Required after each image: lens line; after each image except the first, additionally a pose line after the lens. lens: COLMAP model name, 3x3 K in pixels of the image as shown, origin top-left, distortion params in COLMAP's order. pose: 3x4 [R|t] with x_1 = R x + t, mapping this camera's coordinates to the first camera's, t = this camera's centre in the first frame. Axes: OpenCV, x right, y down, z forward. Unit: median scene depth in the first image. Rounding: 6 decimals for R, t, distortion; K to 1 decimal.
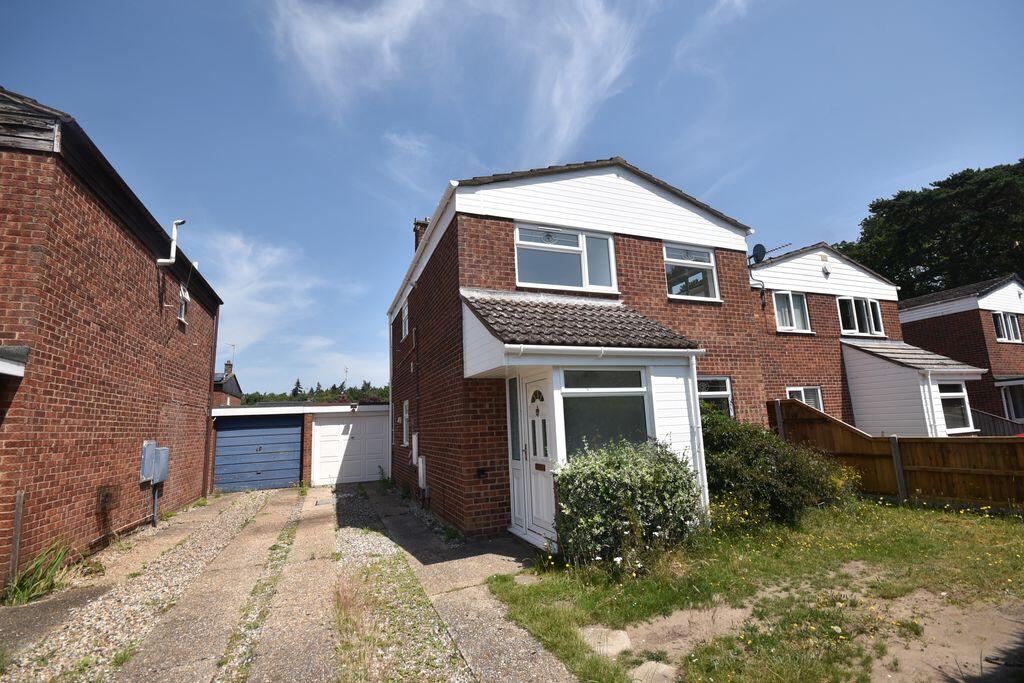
lens RADIAL K [[446.3, 0, 509.4], [0, 446.3, 349.2], [0, 0, 1]] dist [0.012094, -0.015395]
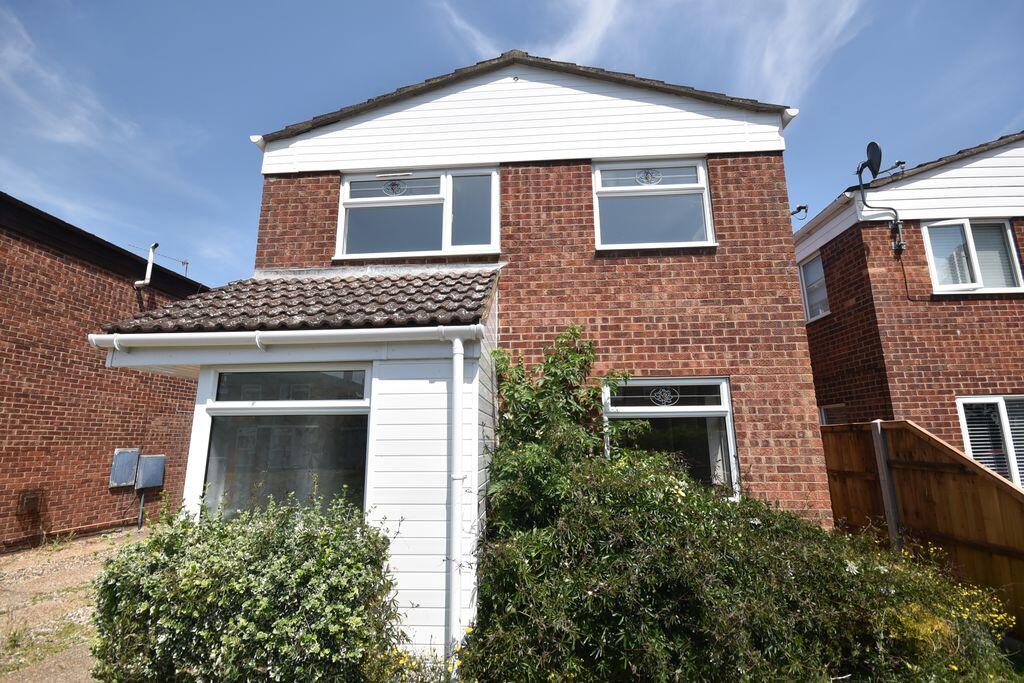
lens RADIAL K [[446.3, 0, 509.4], [0, 446.3, 349.2], [0, 0, 1]] dist [0.012094, -0.015395]
pose [[0.904488, -0.048985, -0.423676, 0.484772], [0.039216, 0.998726, -0.031751, 0.032623], [0.424691, 0.012103, 0.905257, 0.391789]]
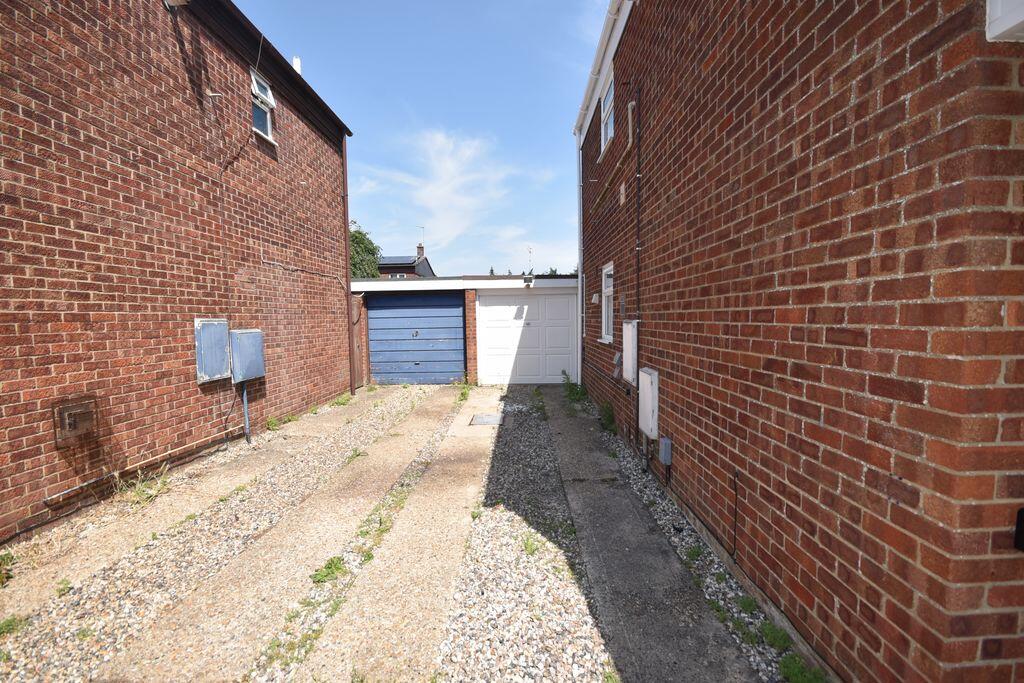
lens RADIAL K [[446.3, 0, 509.4], [0, 446.3, 349.2], [0, 0, 1]] dist [0.012094, -0.015395]
pose [[0.918607, 0.058684, -0.390790, -0.158679], [0.039590, 0.970270, 0.238764, 0.107002], [0.393184, -0.234801, 0.888974, 0.566294]]
